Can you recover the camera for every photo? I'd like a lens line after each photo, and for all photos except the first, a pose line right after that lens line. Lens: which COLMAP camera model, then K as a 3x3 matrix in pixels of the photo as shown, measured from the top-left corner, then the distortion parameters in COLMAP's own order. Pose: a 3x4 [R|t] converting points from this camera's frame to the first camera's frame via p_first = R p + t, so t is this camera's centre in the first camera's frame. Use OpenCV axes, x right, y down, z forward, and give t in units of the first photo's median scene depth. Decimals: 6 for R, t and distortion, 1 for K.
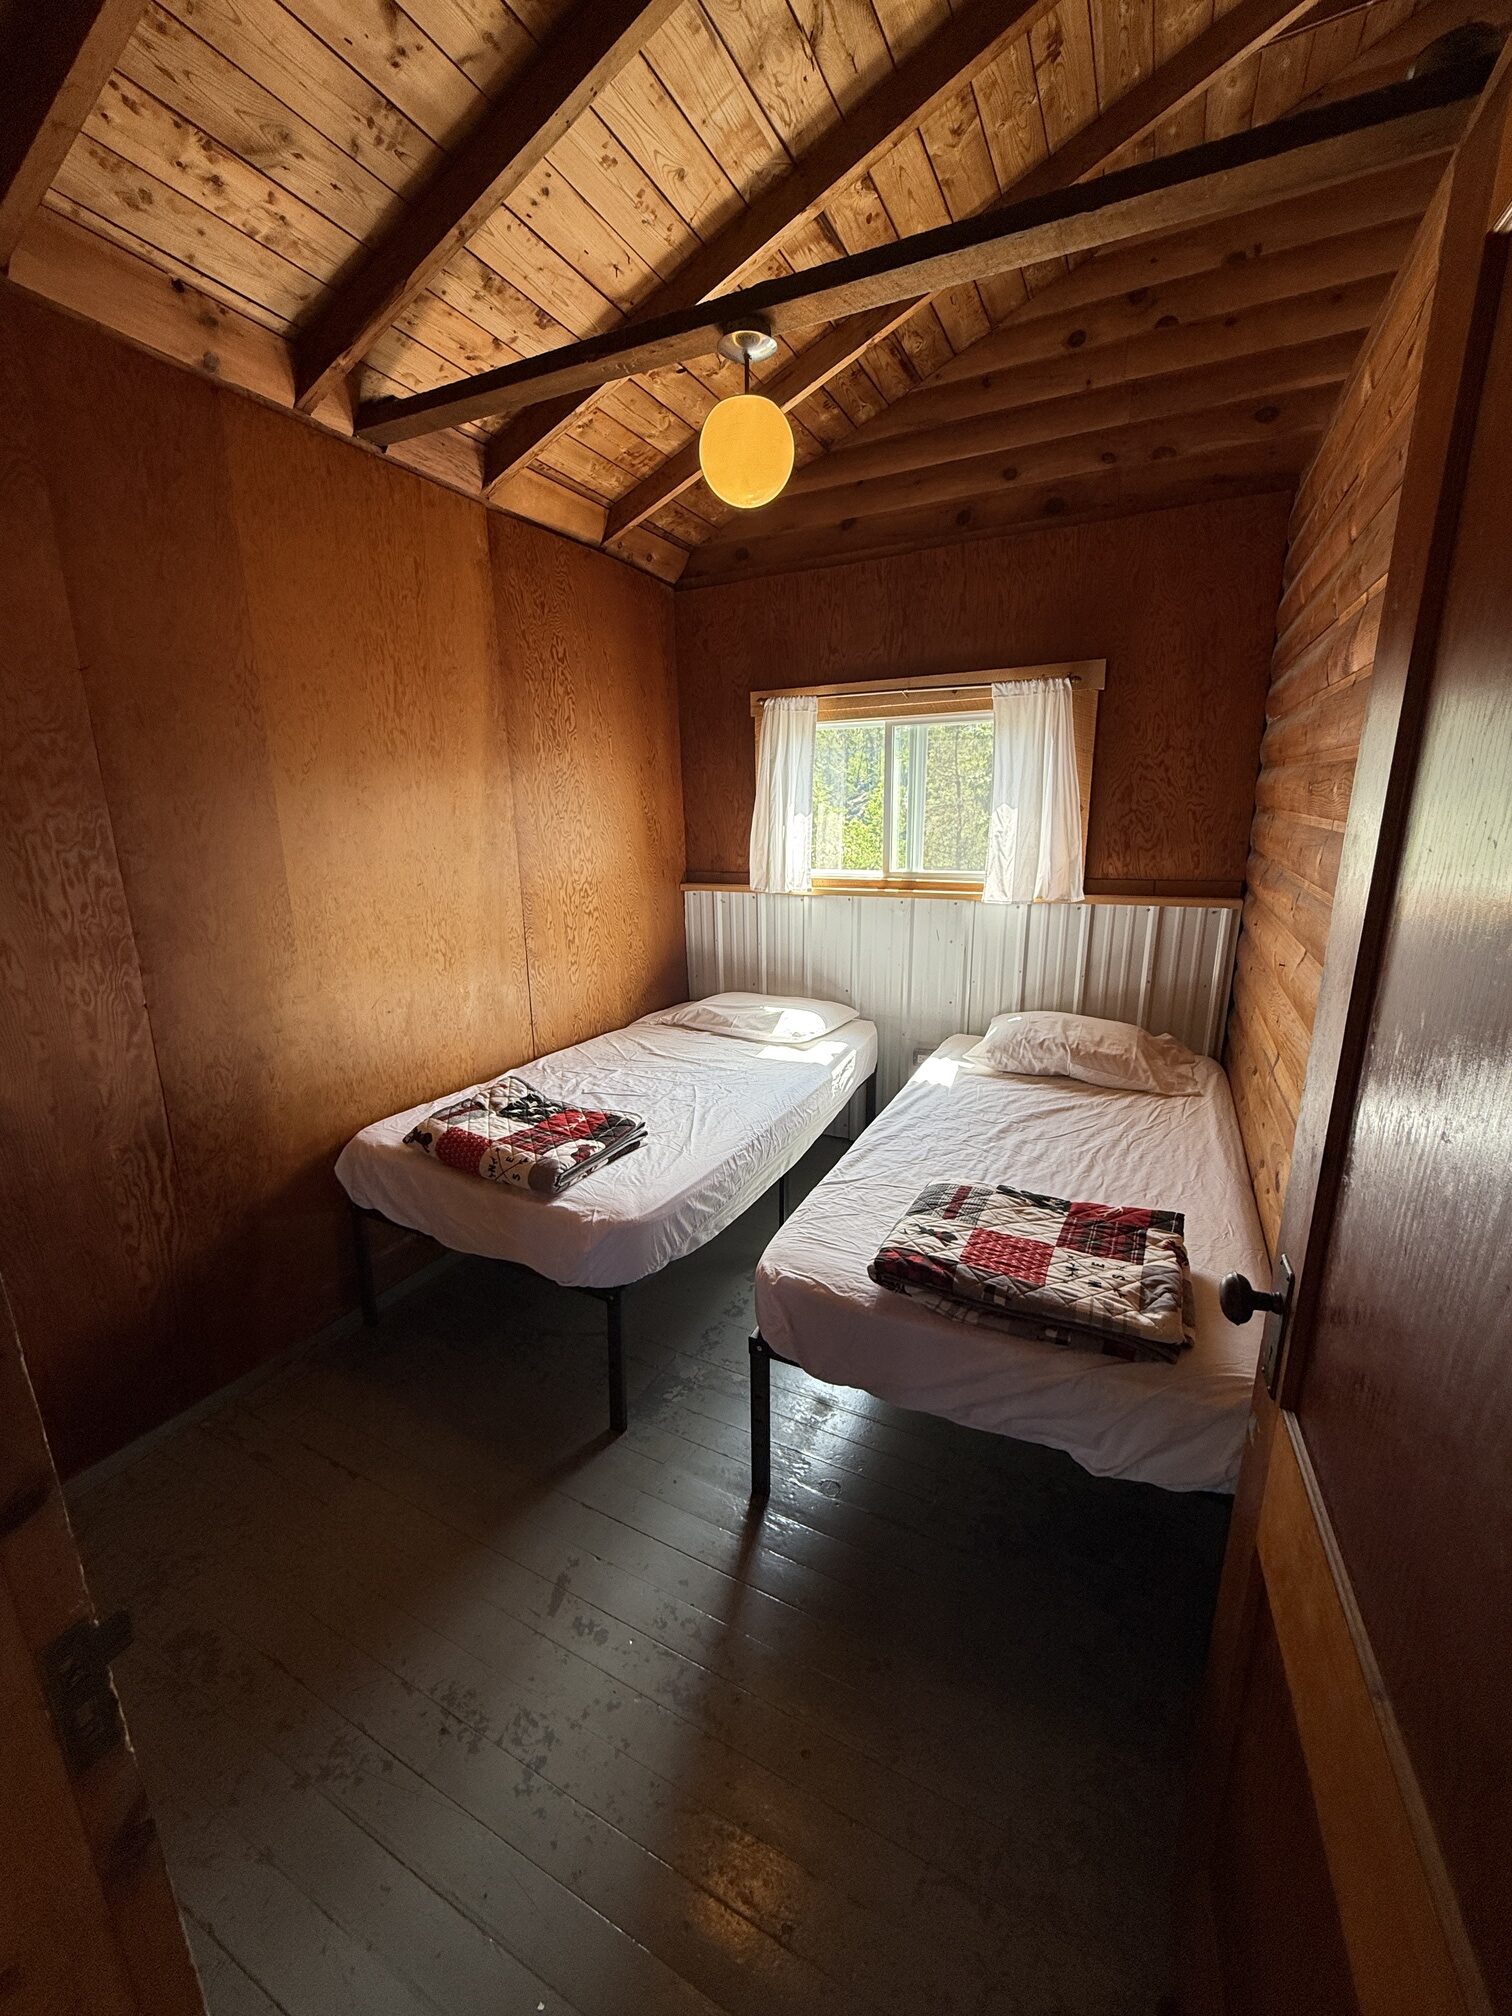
lens RADIAL K [[806.5, 0, 756.0], [0, 806.5, 1008.0], [0, 0, 1]] dist [0.000681, 0.000008]
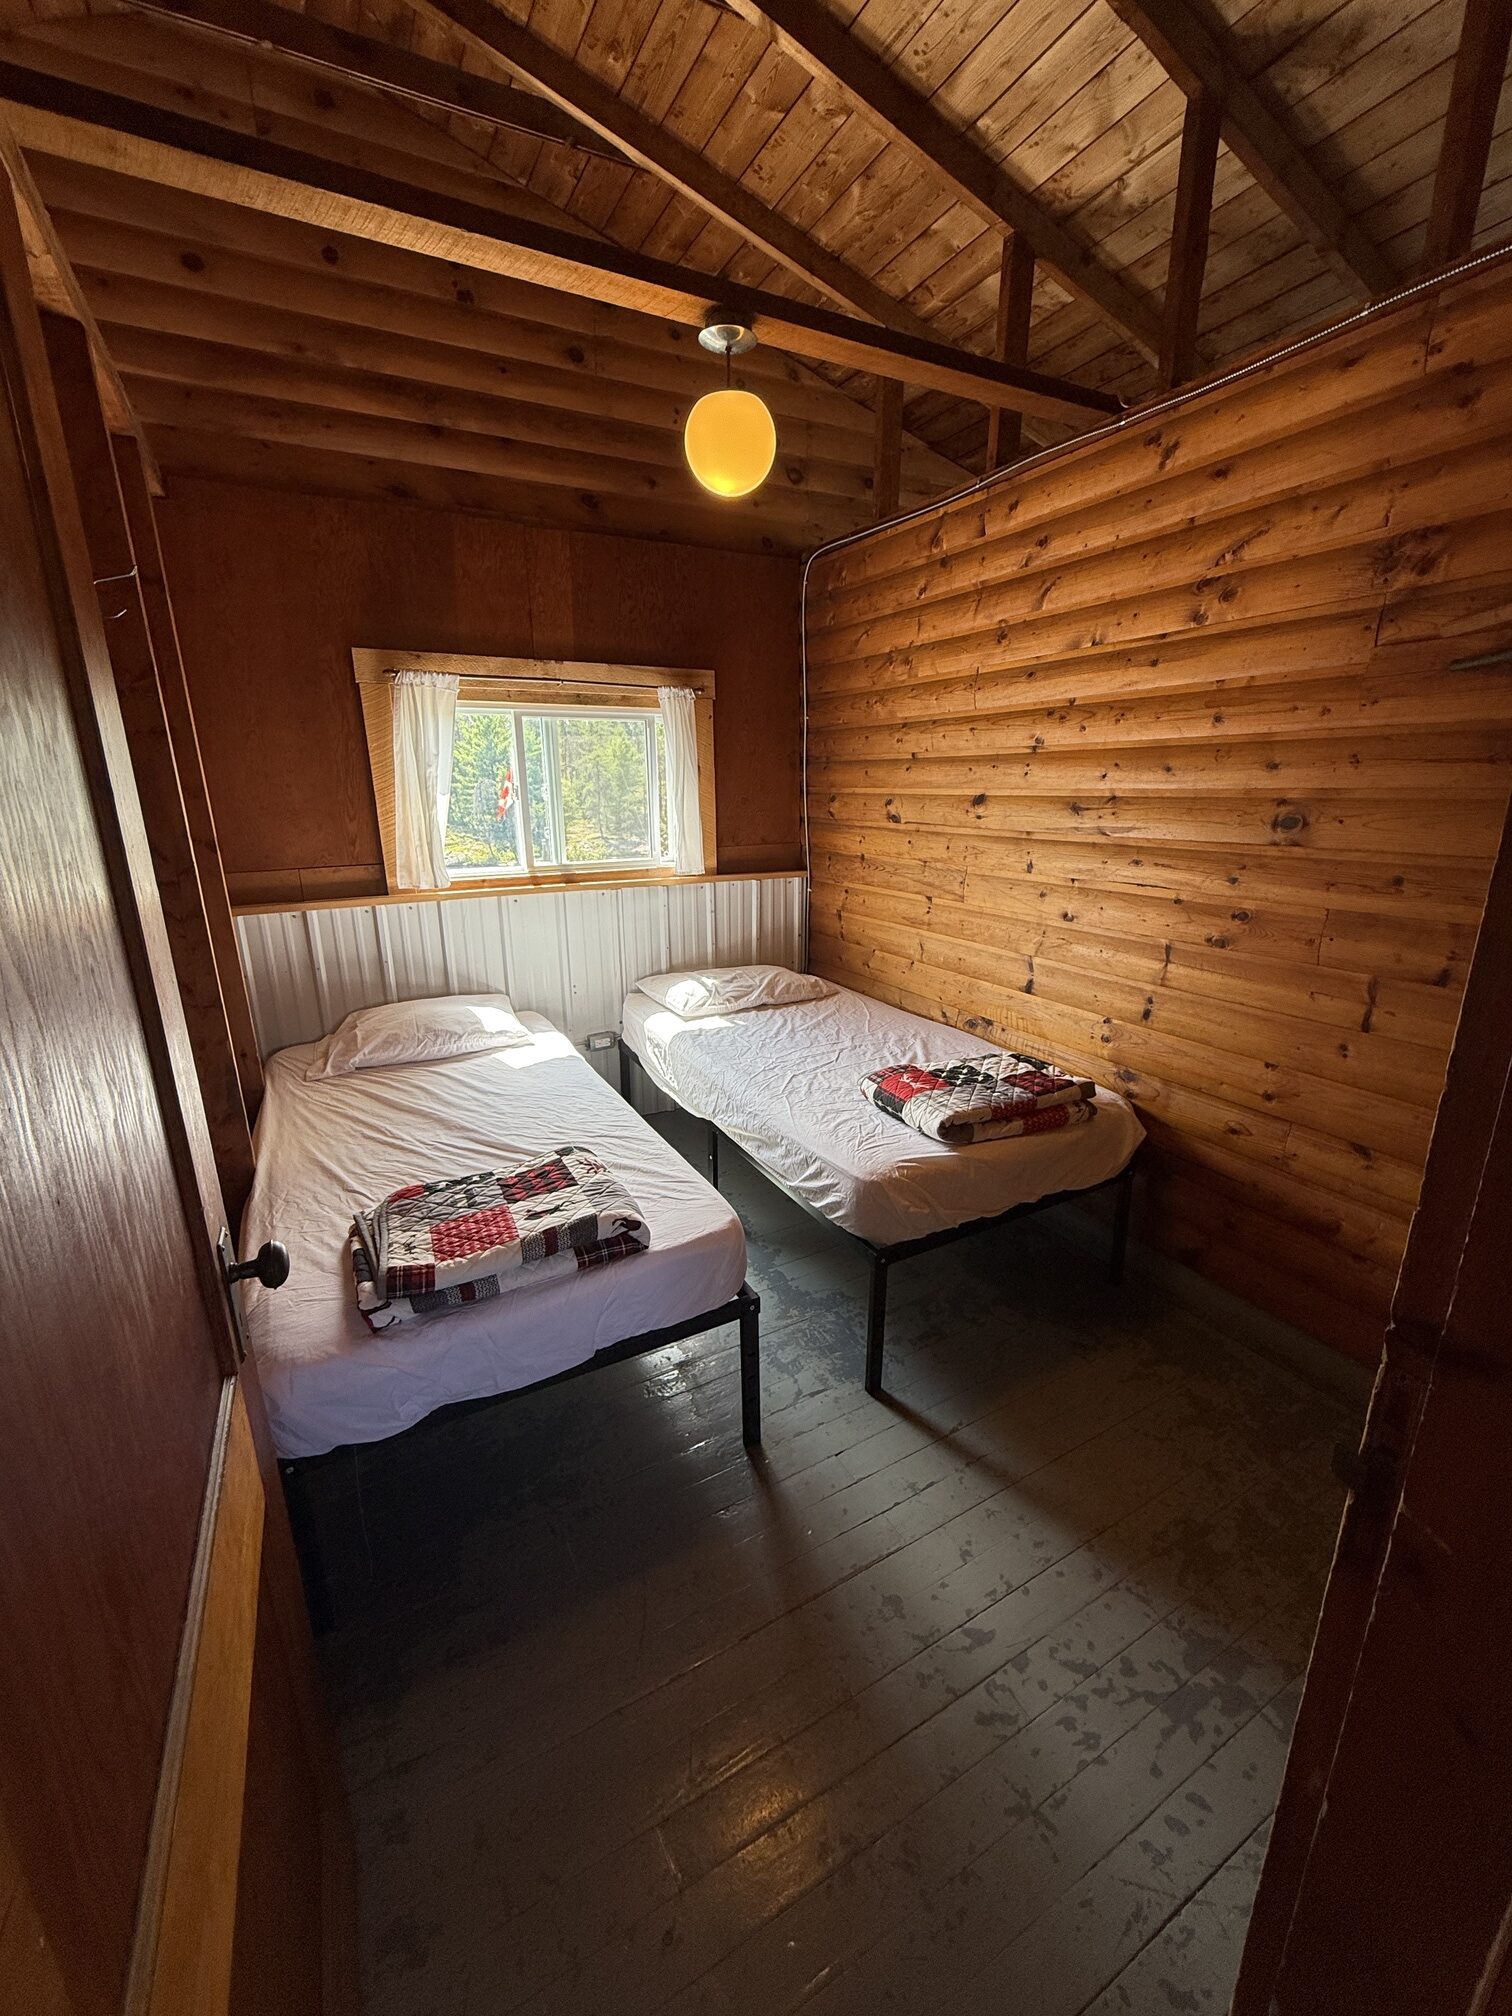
lens RADIAL K [[806.5, 0, 756.0], [0, 806.5, 1008.0], [0, 0, 1]] dist [0.000681, 0.000008]
pose [[0.594778, -0.193766, 0.780188, -0.497709], [0.193199, 0.976526, 0.095242, -0.050777], [-0.780329, 0.094084, 0.618252, 0.245530]]
